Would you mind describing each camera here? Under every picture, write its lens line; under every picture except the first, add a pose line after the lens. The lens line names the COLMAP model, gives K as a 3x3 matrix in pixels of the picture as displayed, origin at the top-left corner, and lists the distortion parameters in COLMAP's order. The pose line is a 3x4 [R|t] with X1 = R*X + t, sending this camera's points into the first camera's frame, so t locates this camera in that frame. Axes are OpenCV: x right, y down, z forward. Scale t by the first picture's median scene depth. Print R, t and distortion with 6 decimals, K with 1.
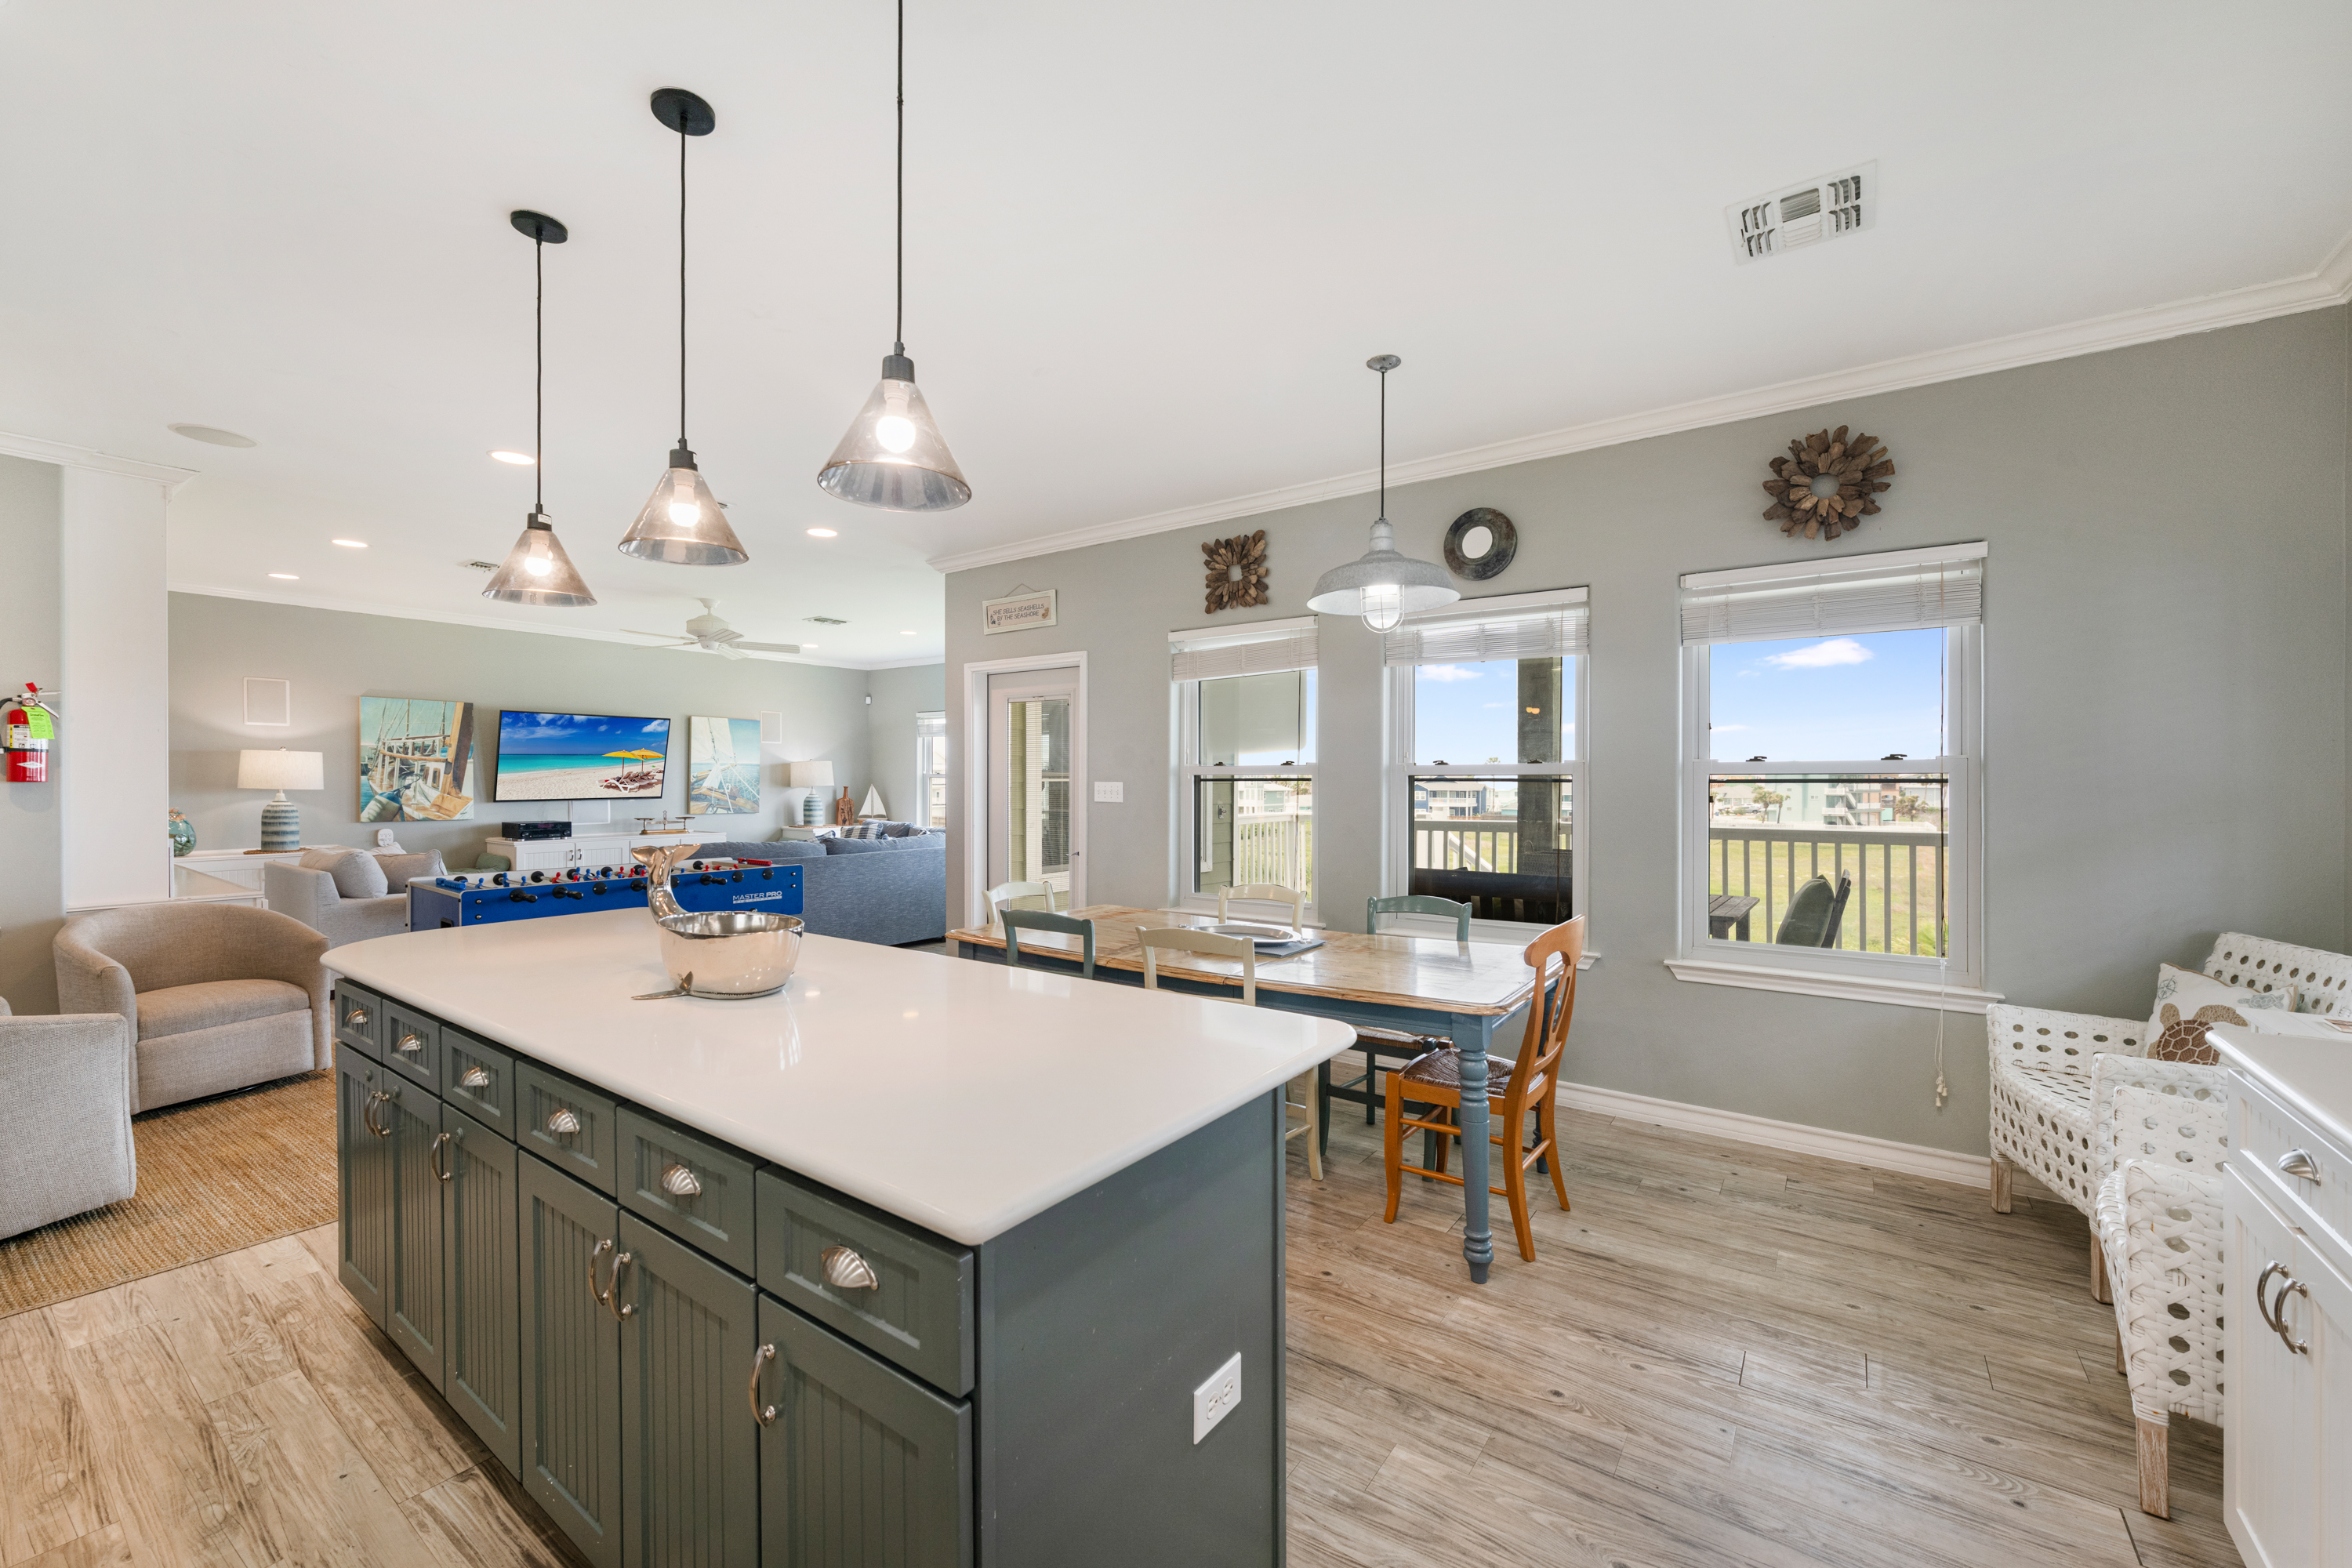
lens RADIAL K [[931.2, 0, 1192.0], [0, 931.2, 781.0], [0, 0, 1]] dist [-0.002128, -0.001293]
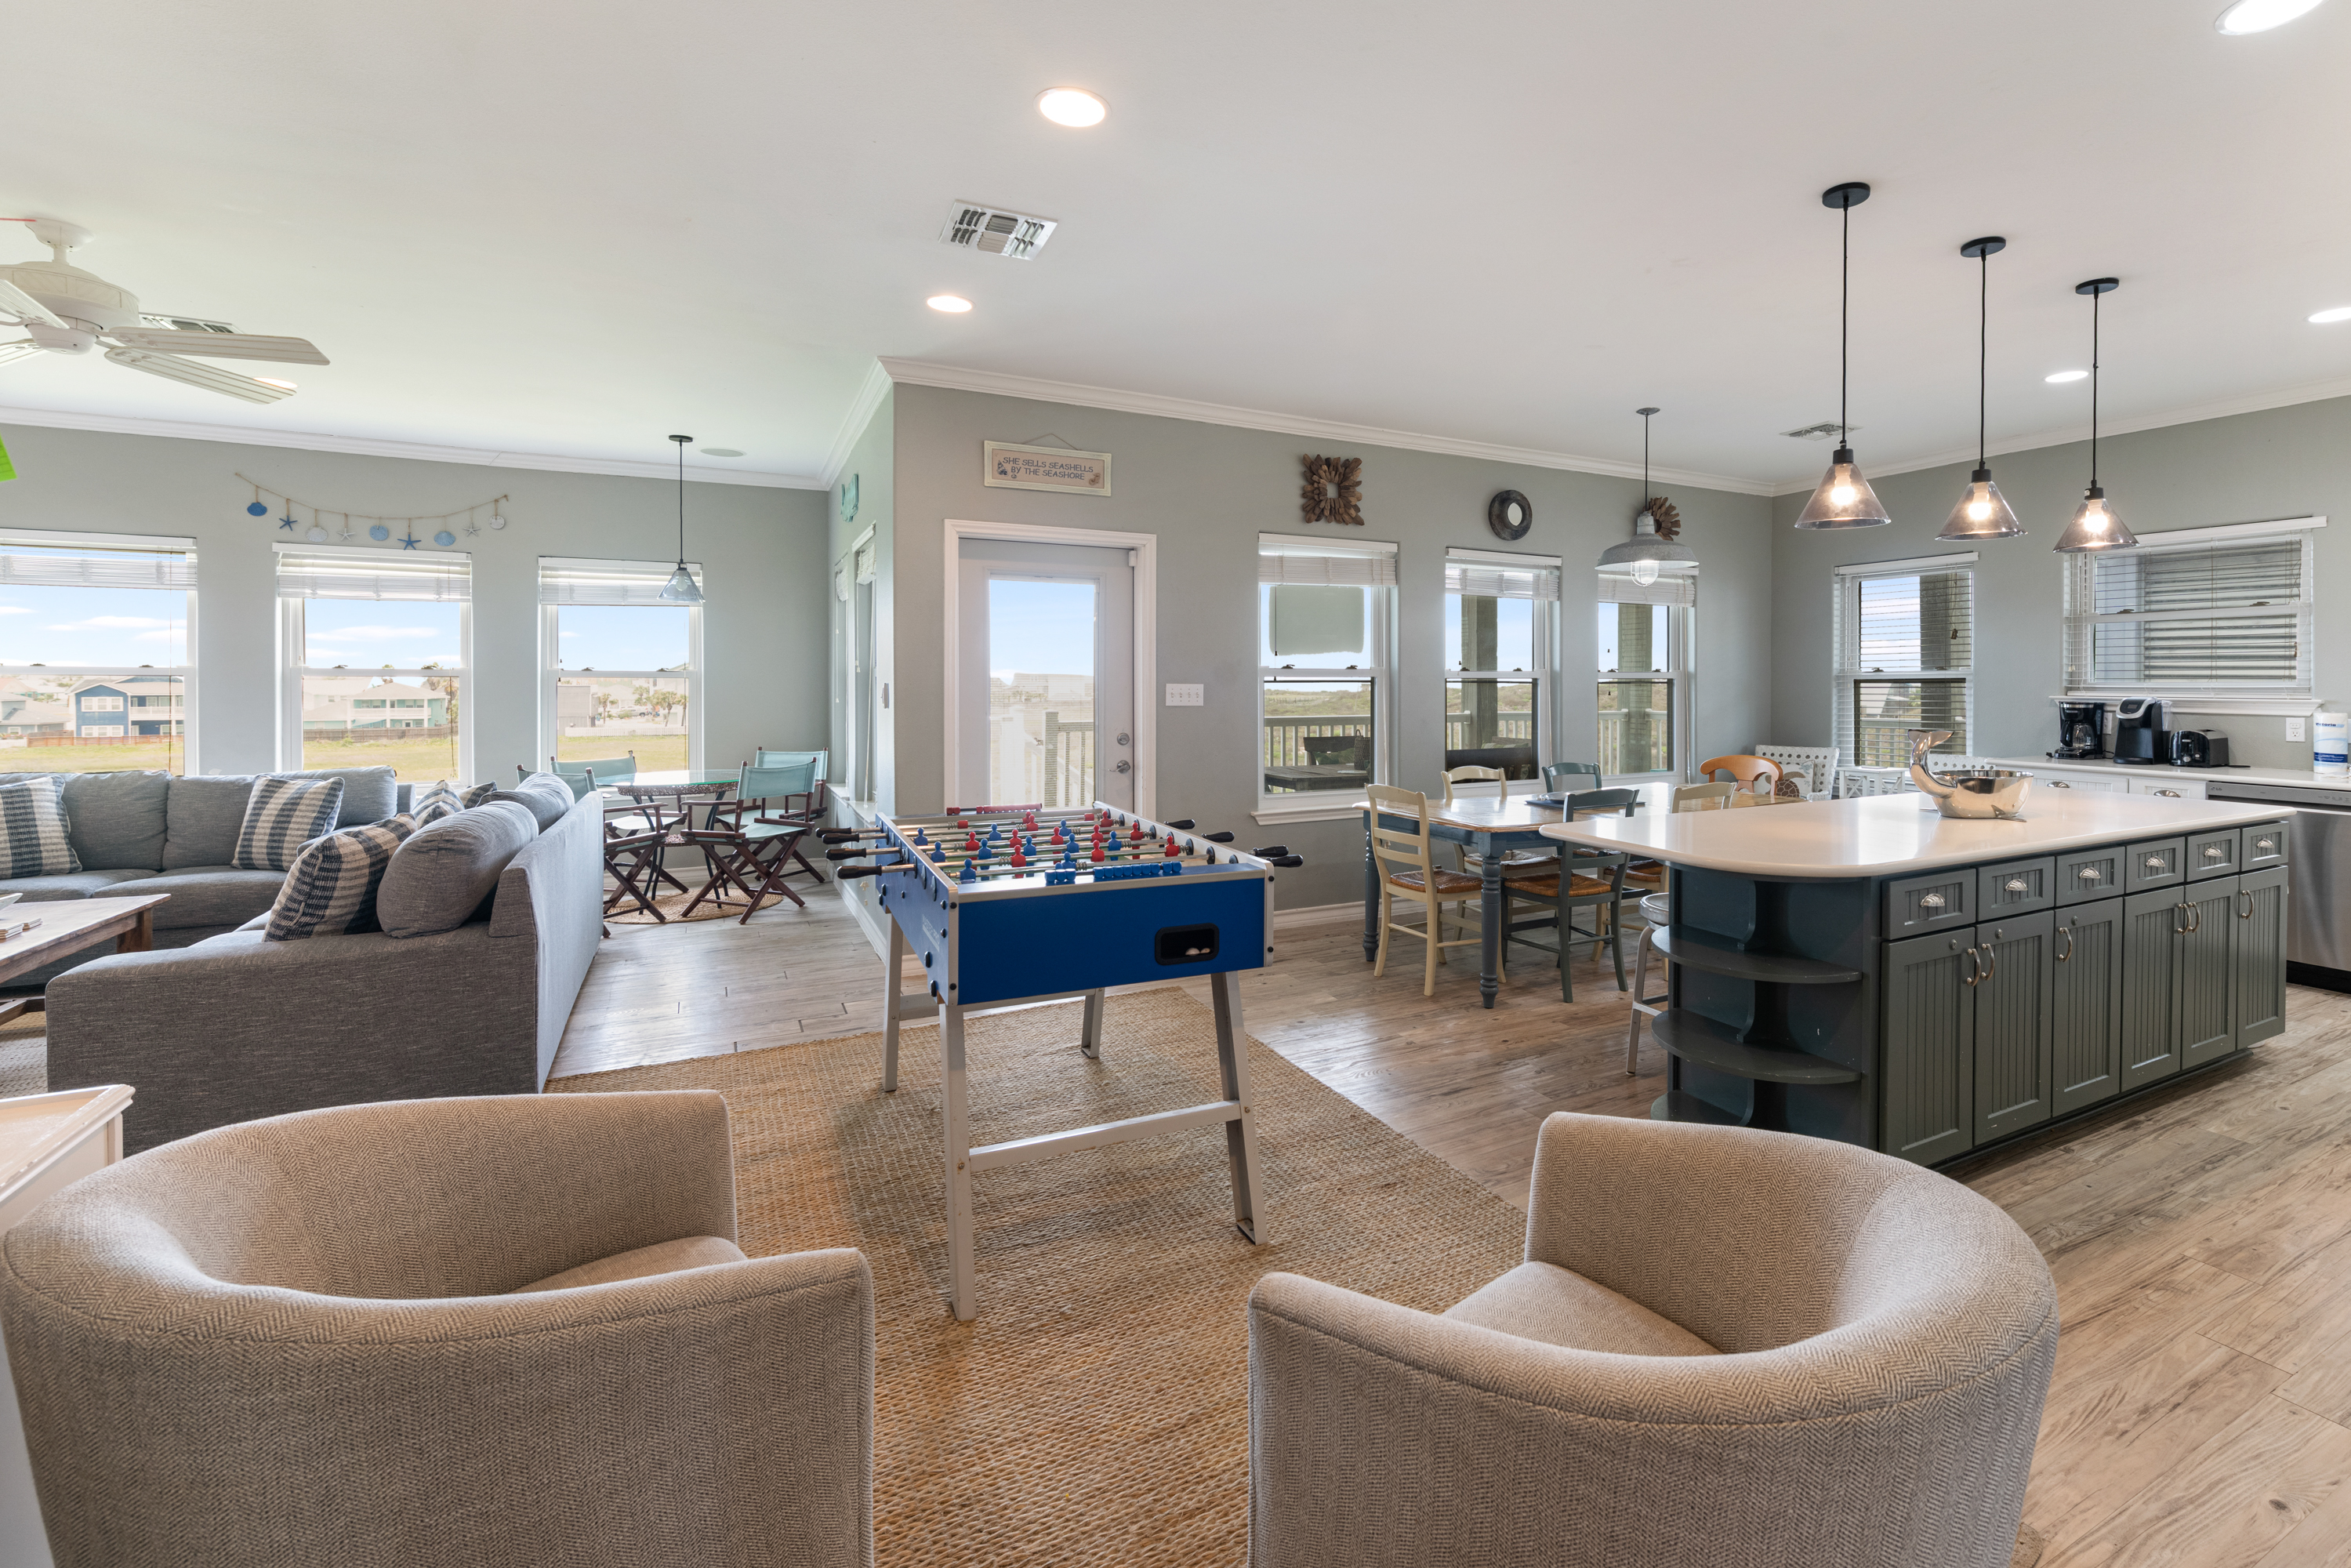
lens RADIAL K [[1039.1, 0, 1267.2], [0, 1039.1, 695.3], [0, 0, 1]] dist [0.002296, -0.000289]
pose [[0.441605, -0.011247, 0.897139, -0.666929], [0.000285, 0.999923, 0.012395, -0.000212], [-0.897210, -0.005218, 0.441574, 0.331479]]
